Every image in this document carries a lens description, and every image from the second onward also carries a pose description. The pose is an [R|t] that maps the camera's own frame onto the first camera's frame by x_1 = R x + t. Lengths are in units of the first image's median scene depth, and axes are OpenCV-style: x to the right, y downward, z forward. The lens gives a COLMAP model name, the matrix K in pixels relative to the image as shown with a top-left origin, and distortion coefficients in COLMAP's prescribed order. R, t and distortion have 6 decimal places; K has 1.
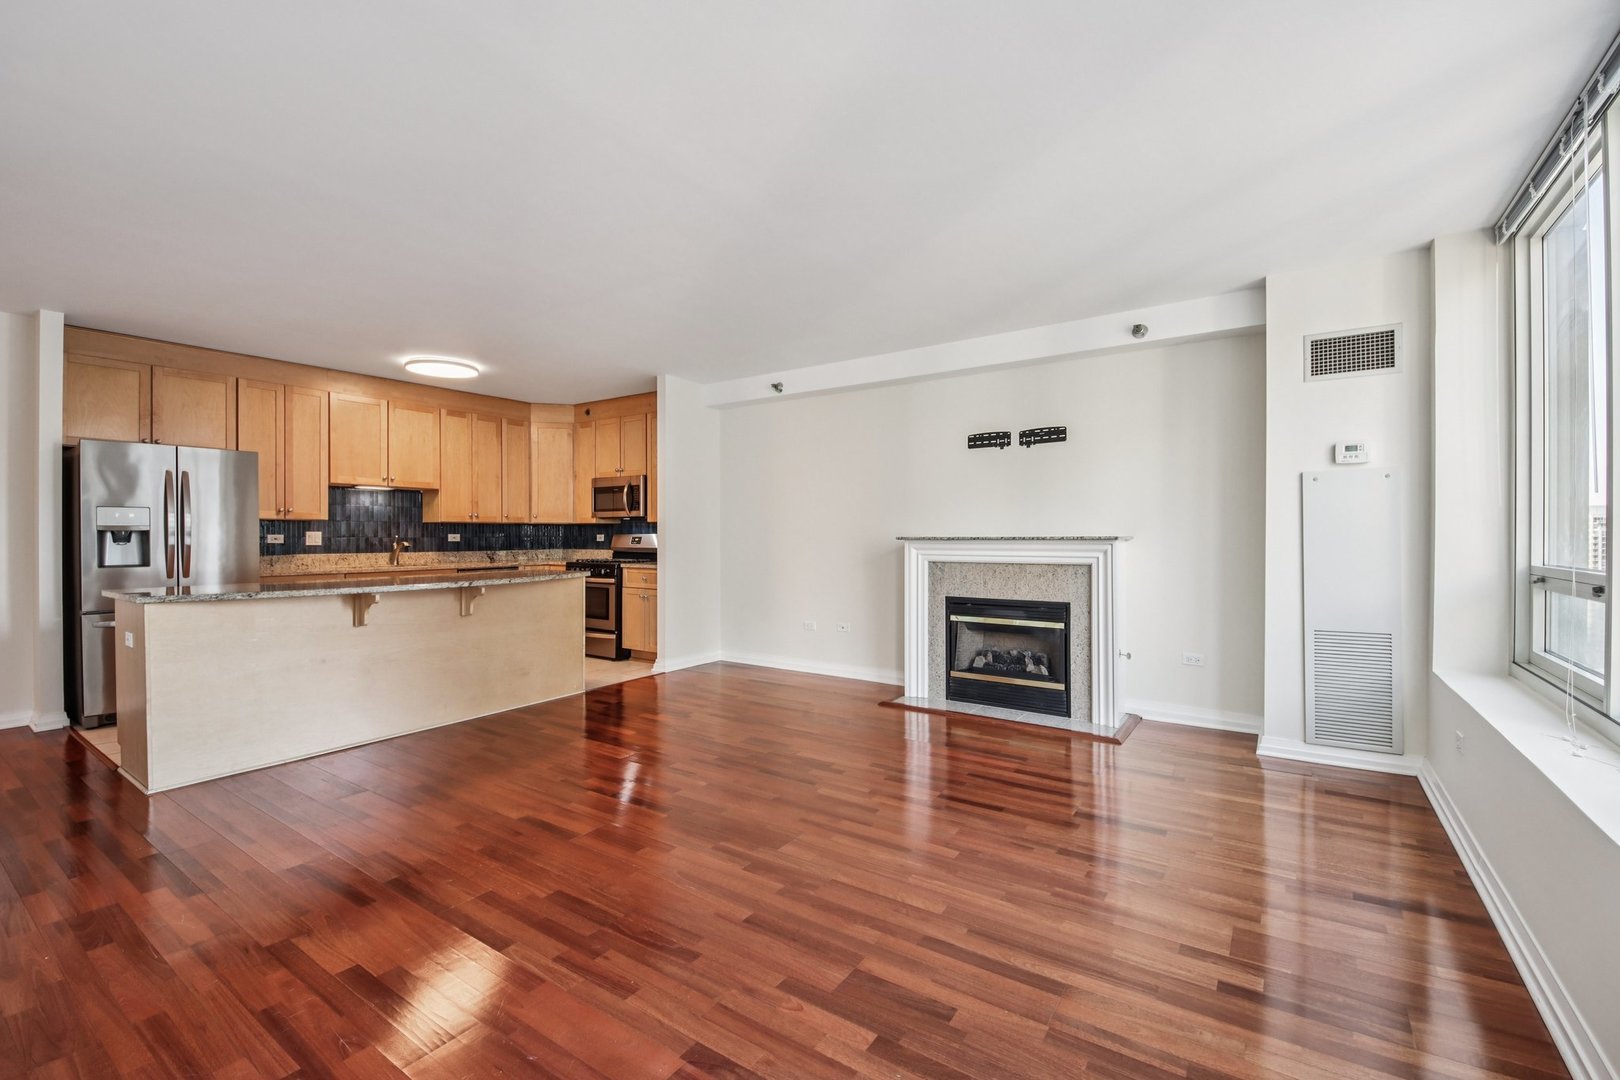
lens RADIAL K [[684.3, 0, 785.9], [0, 684.3, 543.6], [0, 0, 1]] dist [0.005776, -0.013650]
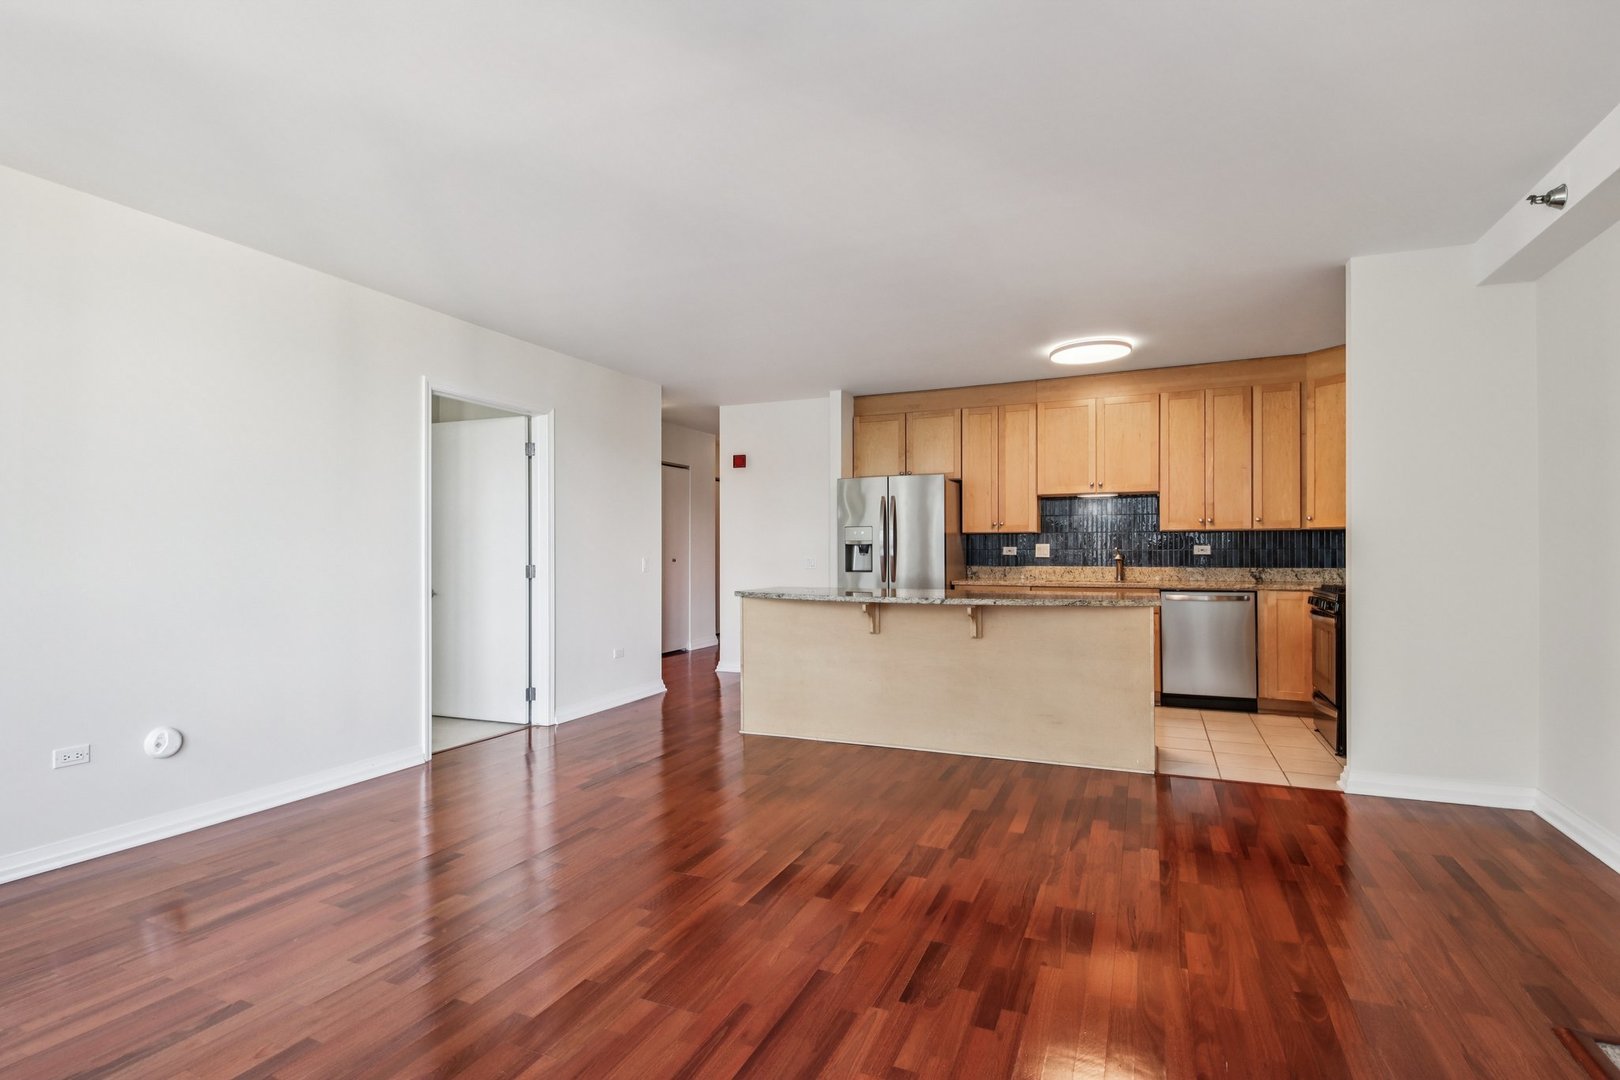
lens RADIAL K [[765.4, 0, 815.1], [0, 765.4, 543.7], [0, 0, 1]] dist [-0.006199, -0.006114]
pose [[0.195050, -0.005112, -0.980780, 0.421532], [-0.007497, 0.999949, -0.006703, -0.008607], [0.980765, 0.008660, 0.195001, 0.538925]]
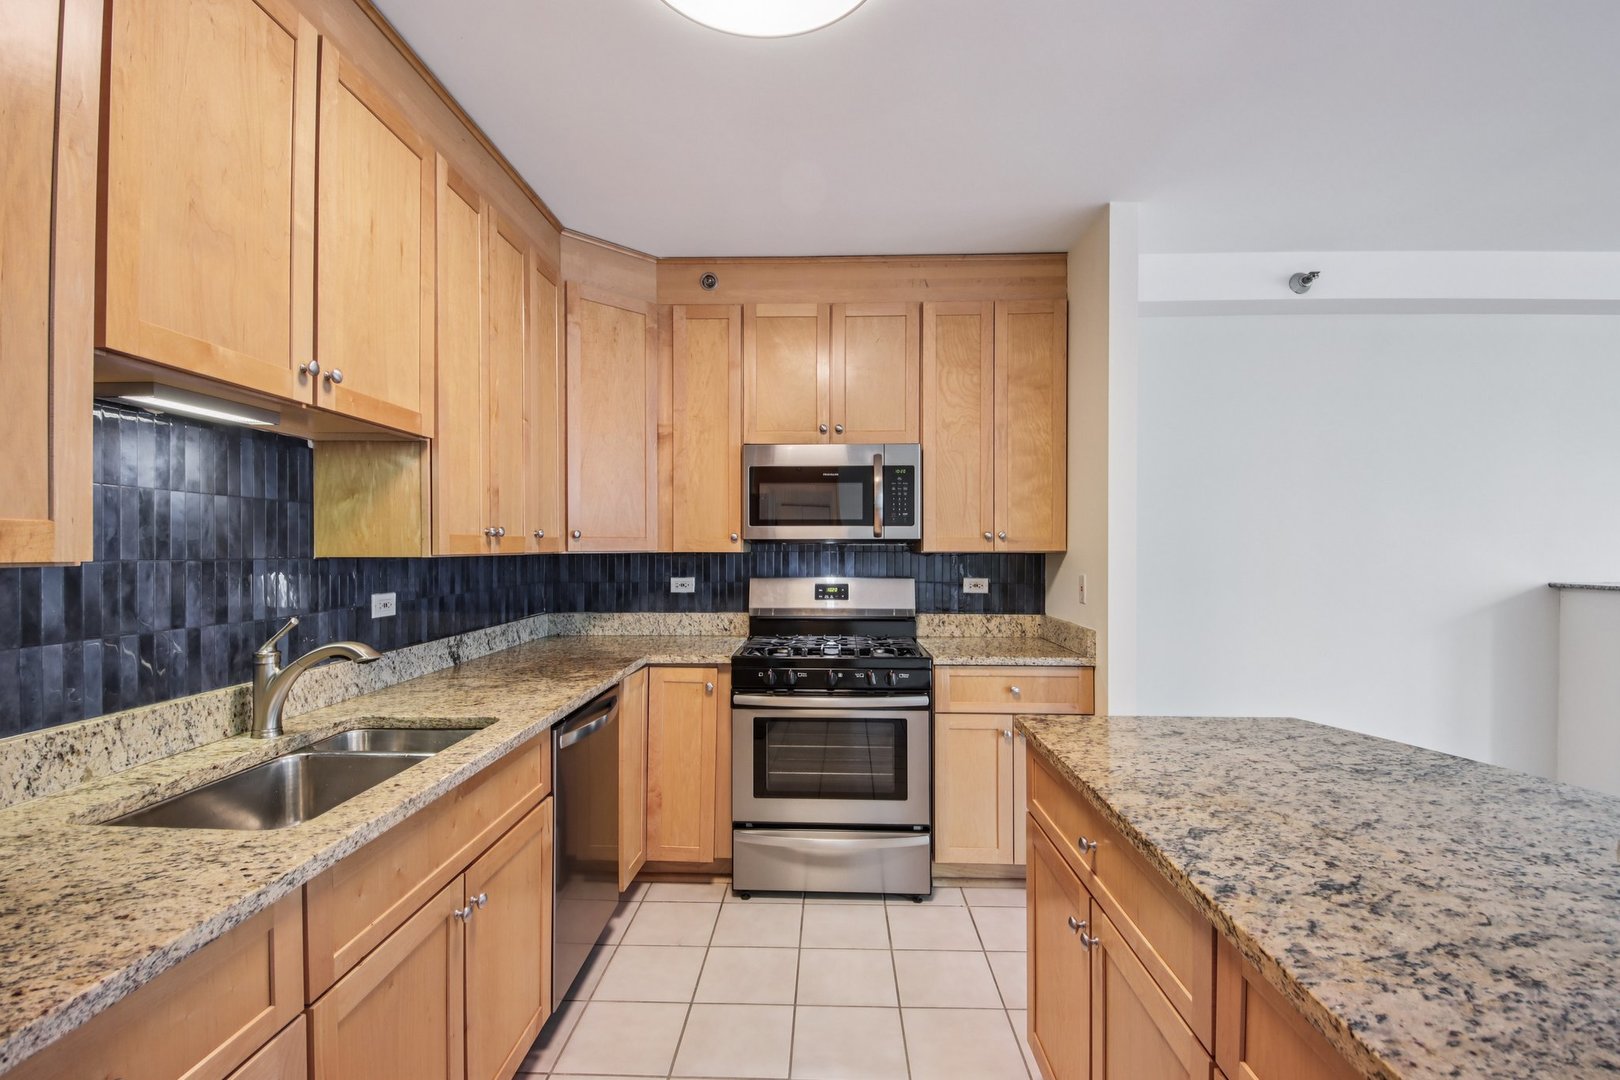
lens RADIAL K [[765.4, 0, 802.2], [0, 765.4, 558.5], [0, 0, 1]] dist [-0.006199, -0.006114]
pose [[0.845188, -0.010177, 0.534373, -0.716286], [0.007679, 0.999947, 0.006899, -0.042295], [-0.534414, -0.001728, 0.845221, 0.859278]]
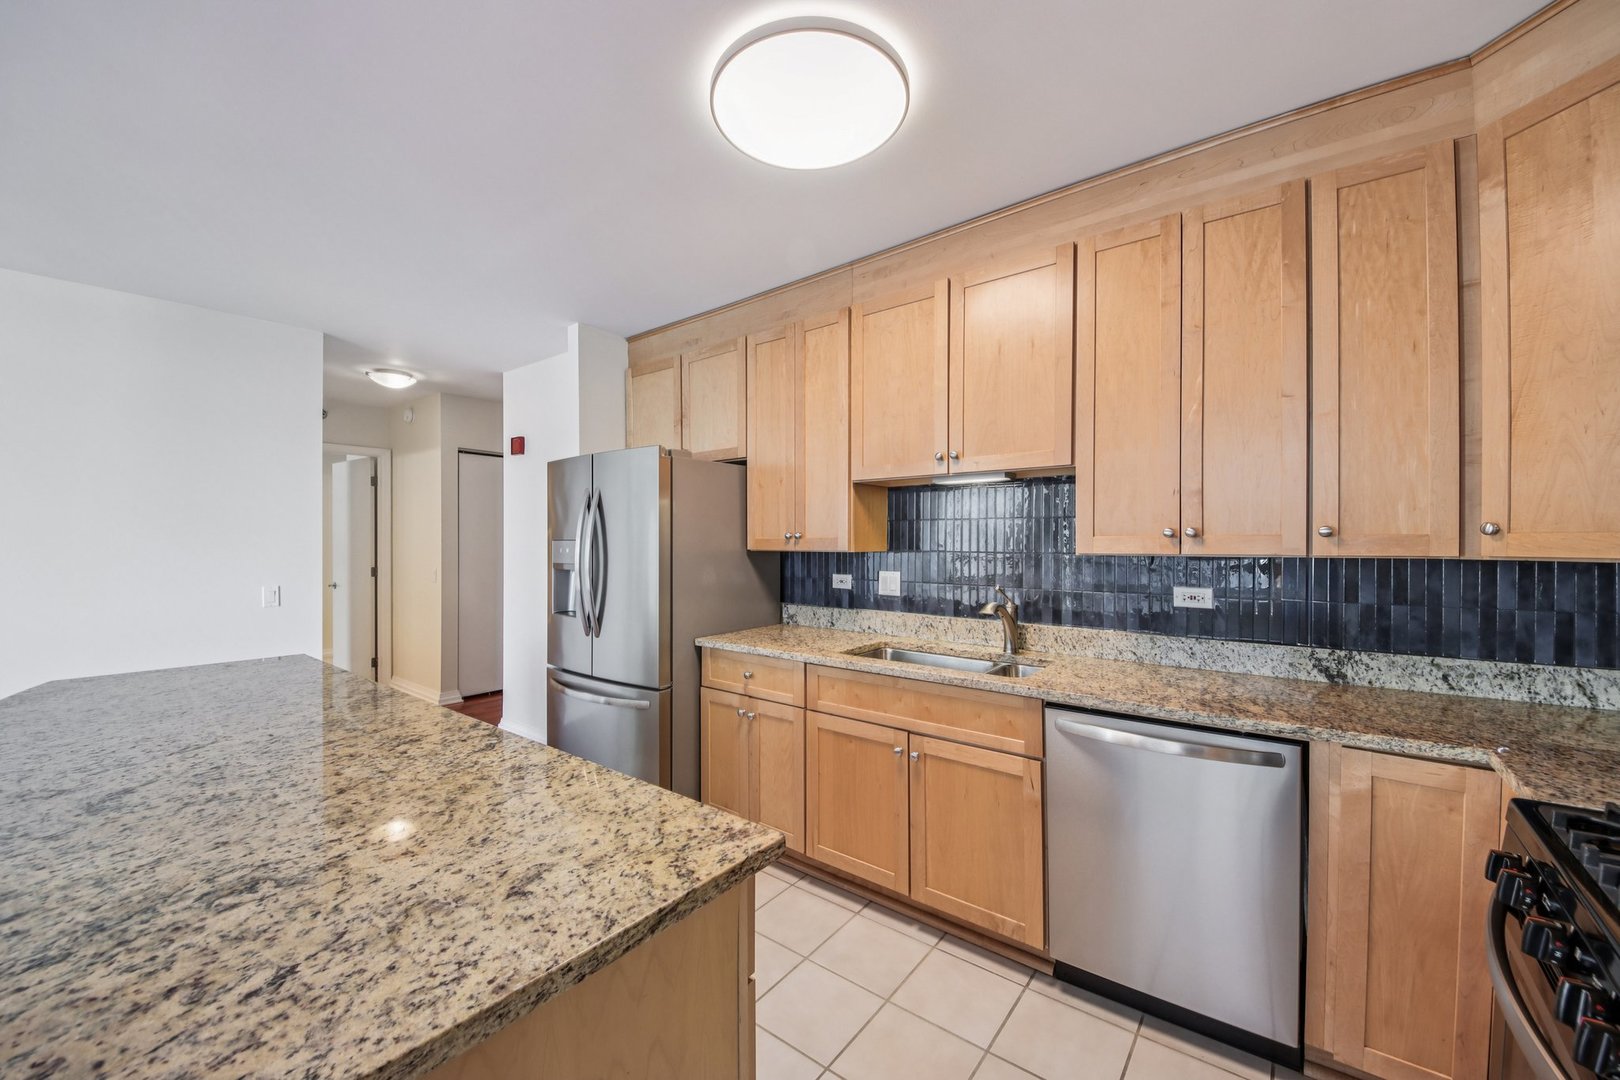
lens RADIAL K [[617.5, 0, 803.6], [0, 617.5, 539.7], [0, 0, 1]] dist [-0.023190, -0.001555]
pose [[-0.065741, -0.001883, -0.997835, -0.221380], [-0.014038, 0.999901, -0.000962, -0.049232], [0.997738, 0.013945, -0.065761, 1.151933]]
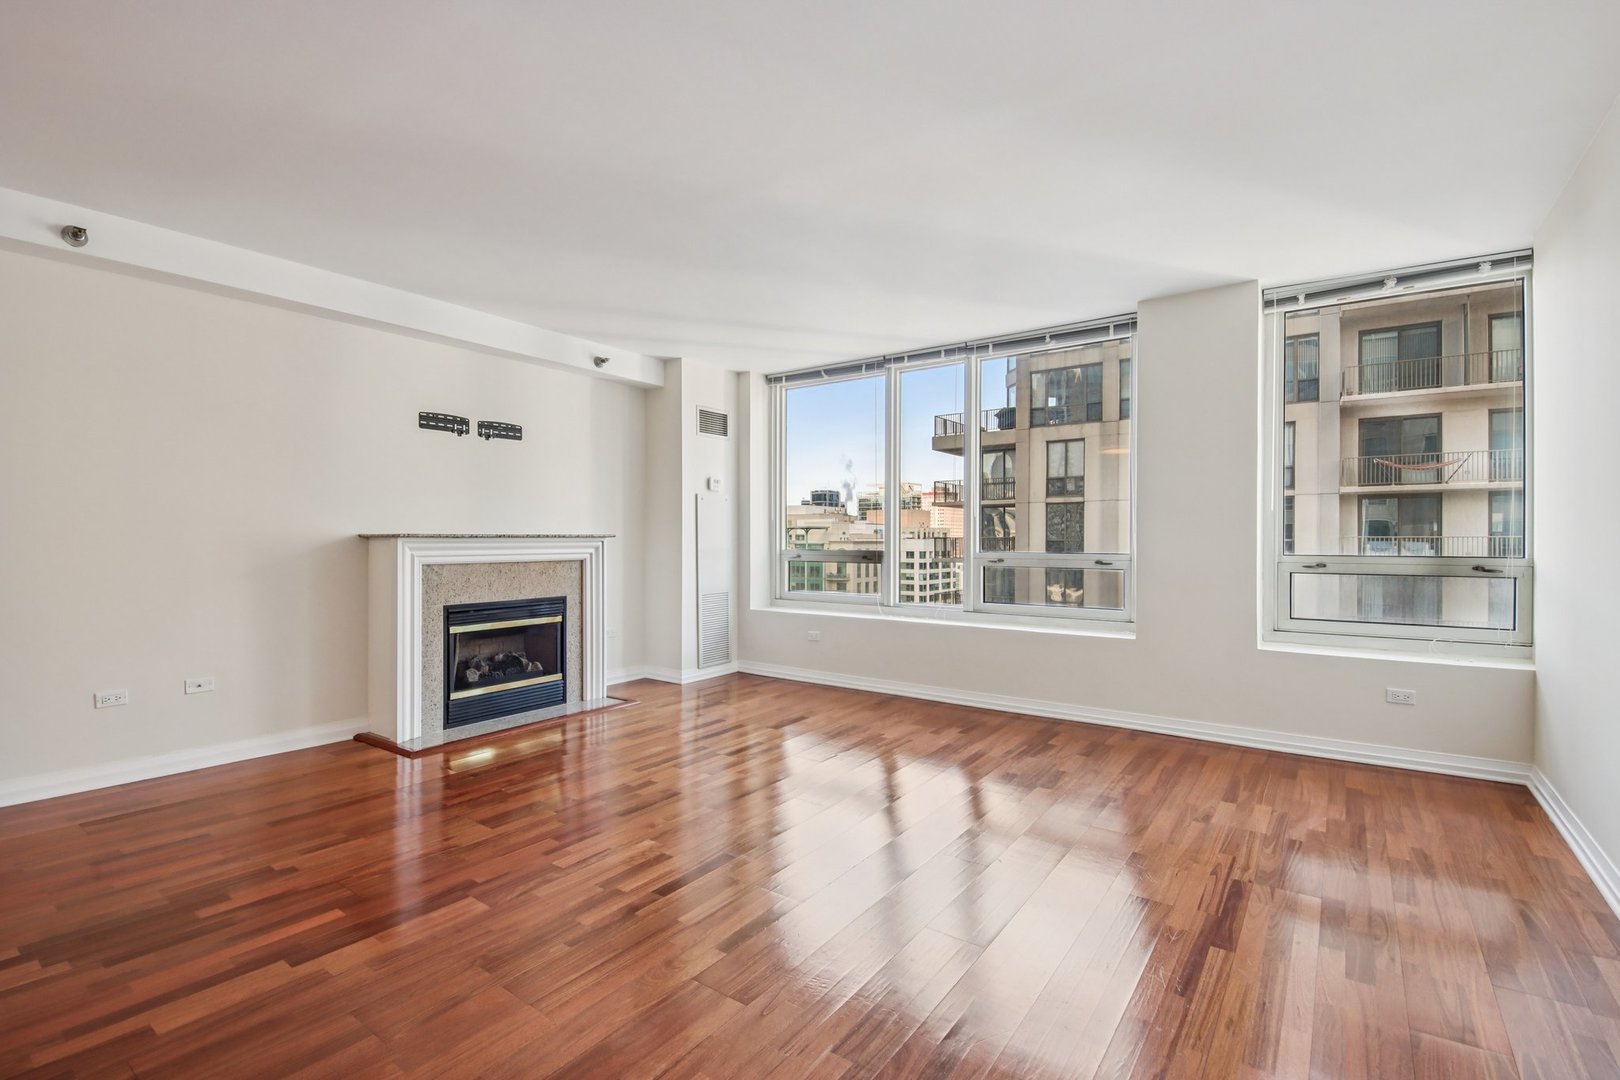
lens RADIAL K [[734.1, 0, 824.0], [0, 734.1, 540.1], [0, 0, 1]] dist [0.004620, -0.003760]
pose [[-0.017606, -0.005339, 0.999831, -0.656337], [0.004985, 0.999973, 0.005428, -0.005140], [-0.999833, 0.005080, -0.017579, 0.542032]]
